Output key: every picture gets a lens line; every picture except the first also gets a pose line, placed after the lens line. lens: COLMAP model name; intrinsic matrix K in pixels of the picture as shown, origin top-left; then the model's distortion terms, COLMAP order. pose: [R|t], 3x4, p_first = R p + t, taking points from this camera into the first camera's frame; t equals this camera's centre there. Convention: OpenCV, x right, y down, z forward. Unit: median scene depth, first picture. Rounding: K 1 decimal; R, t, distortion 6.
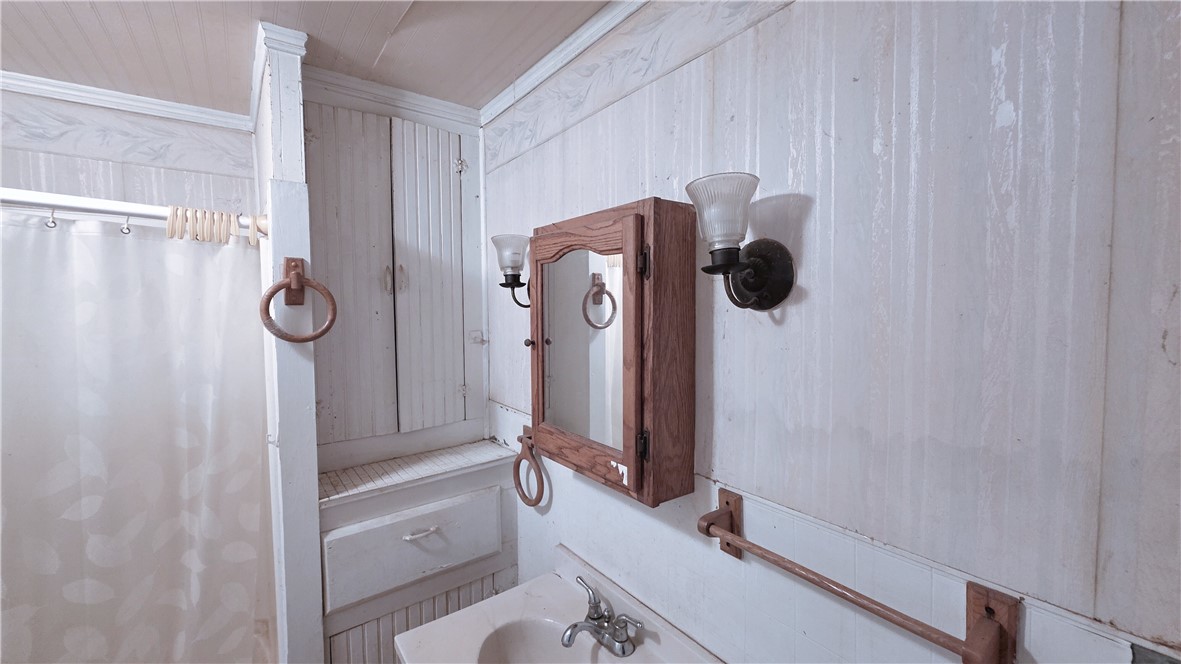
lens RADIAL K [[469.0, 0, 588.7], [0, 469.0, 331.1], [0, 0, 1]] dist [0.000174, 0.000044]
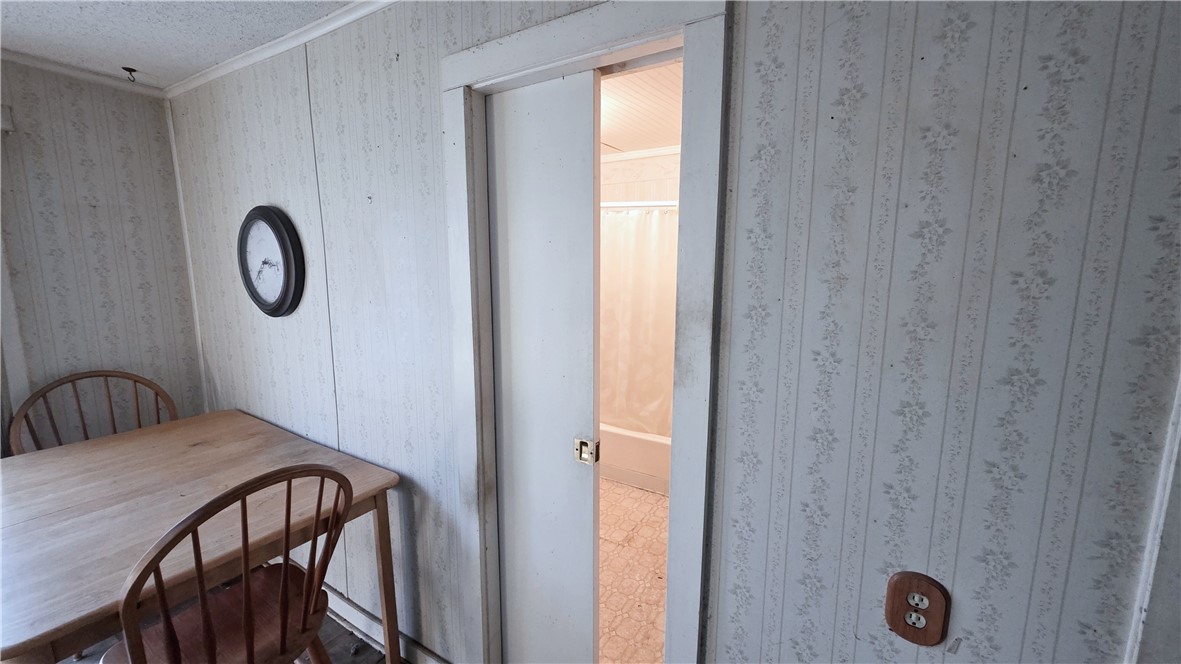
lens RADIAL K [[469.0, 0, 589.3], [0, 469.0, 331.8], [0, 0, 1]] dist [0.000174, 0.000044]
pose [[0.372300, 0.139273, -0.917603, 1.105829], [-0.060304, 0.990218, 0.125827, 0.114398], [0.926151, 0.008489, 0.377056, -0.294366]]
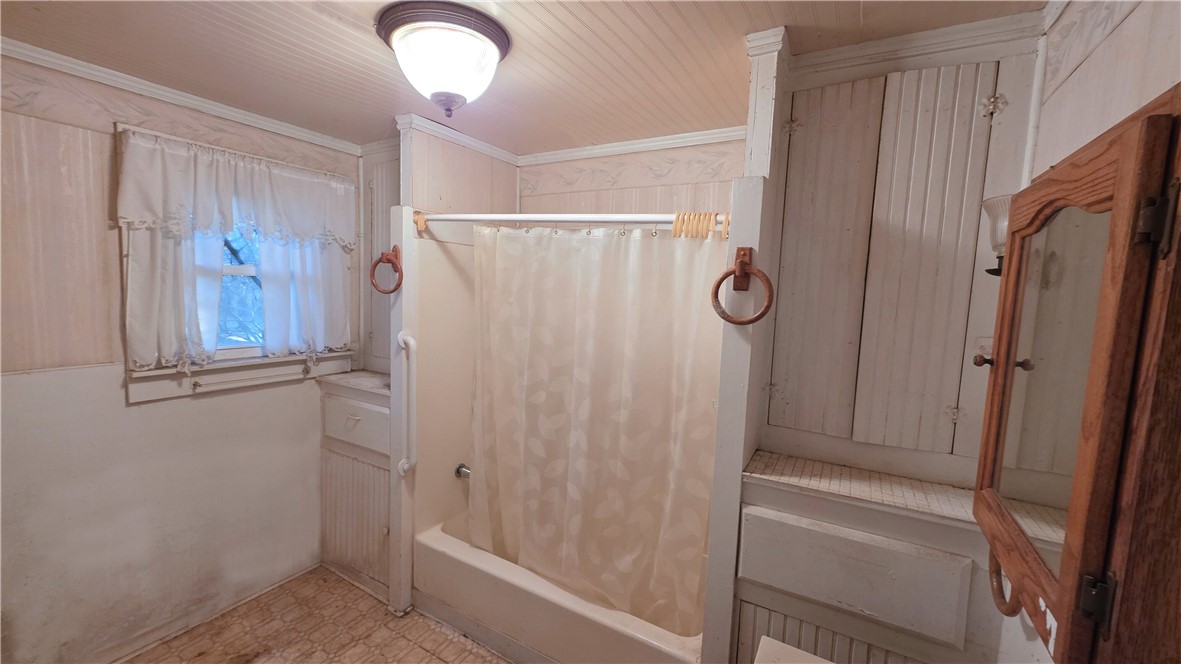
lens RADIAL K [[469.0, 0, 587.5], [0, 469.0, 330.8], [0, 0, 1]] dist [0.000174, 0.000044]
pose [[0.395326, 0.112772, -0.911592, 0.228324], [-0.091648, 0.992325, 0.083015, -0.018899], [0.913957, 0.050727, 0.402627, 0.219063]]
